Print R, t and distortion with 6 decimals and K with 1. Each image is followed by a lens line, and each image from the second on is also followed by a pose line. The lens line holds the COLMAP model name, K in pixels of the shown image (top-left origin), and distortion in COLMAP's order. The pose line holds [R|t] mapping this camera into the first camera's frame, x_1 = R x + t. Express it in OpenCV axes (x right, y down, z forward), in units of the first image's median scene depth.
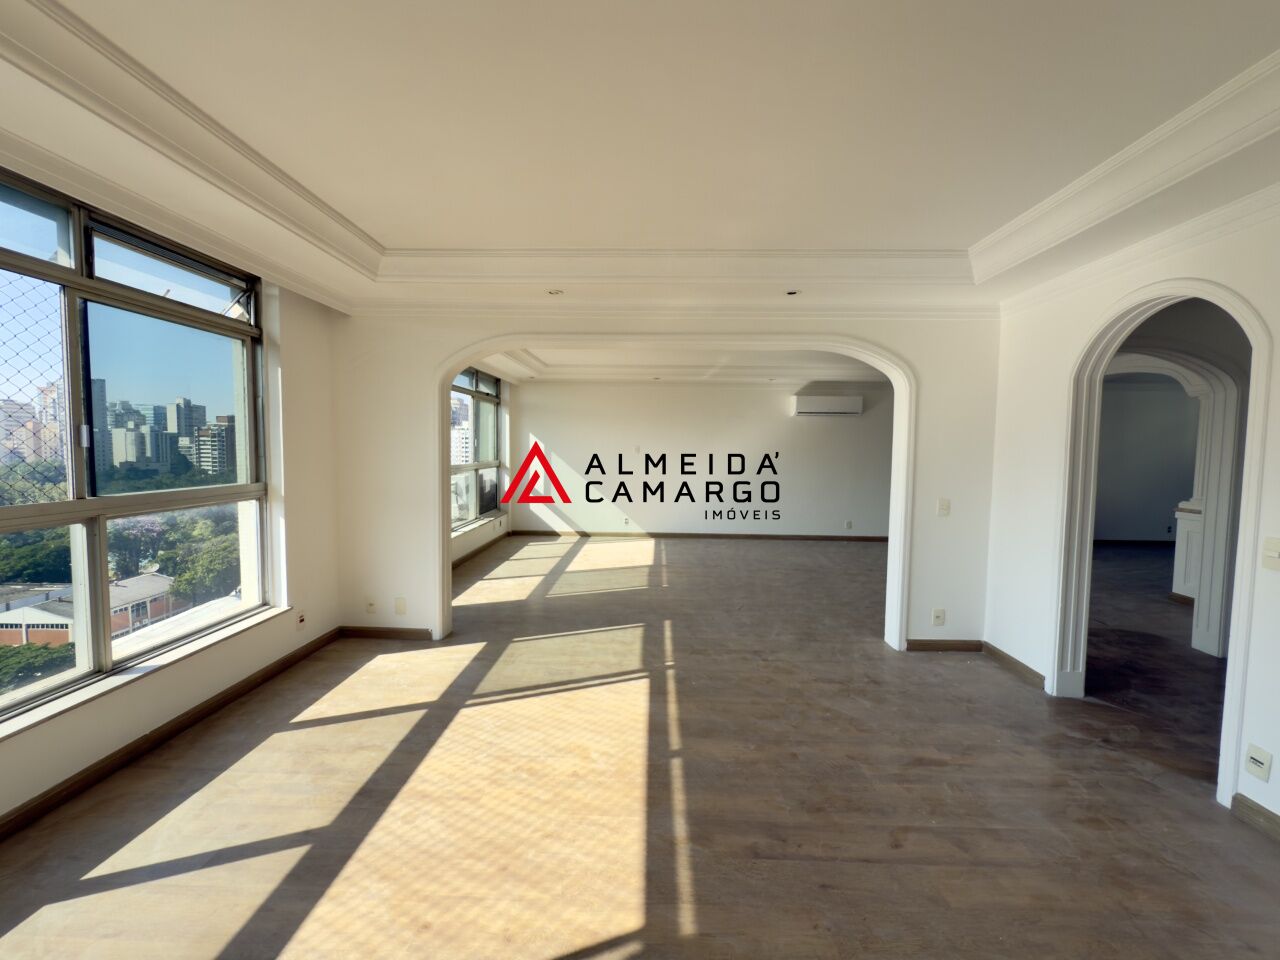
lens RADIAL K [[519.5, 0, 640.0], [0, 519.5, 480.0], [0, 0, 1]] dist [0.000141, 0.000206]
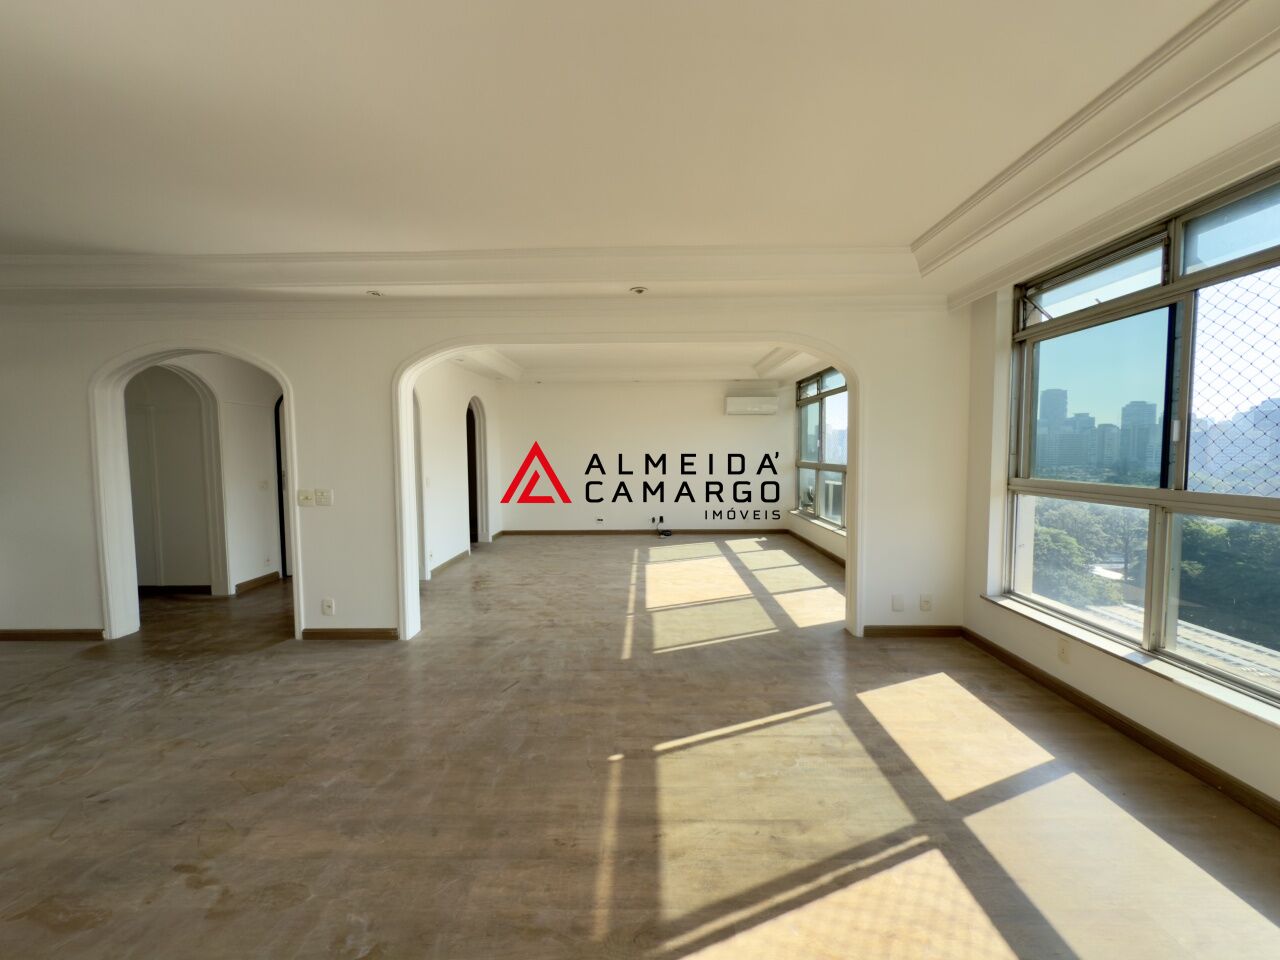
lens RADIAL K [[519.5, 0, 640.0], [0, 519.5, 480.0], [0, 0, 1]] dist [0.000141, 0.000206]
pose [[-0.999817, 0.001289, -0.019072, 0.048748], [-0.001090, 0.992257, 0.124197, -0.112197], [0.019085, 0.124195, -0.992074, 1.885018]]
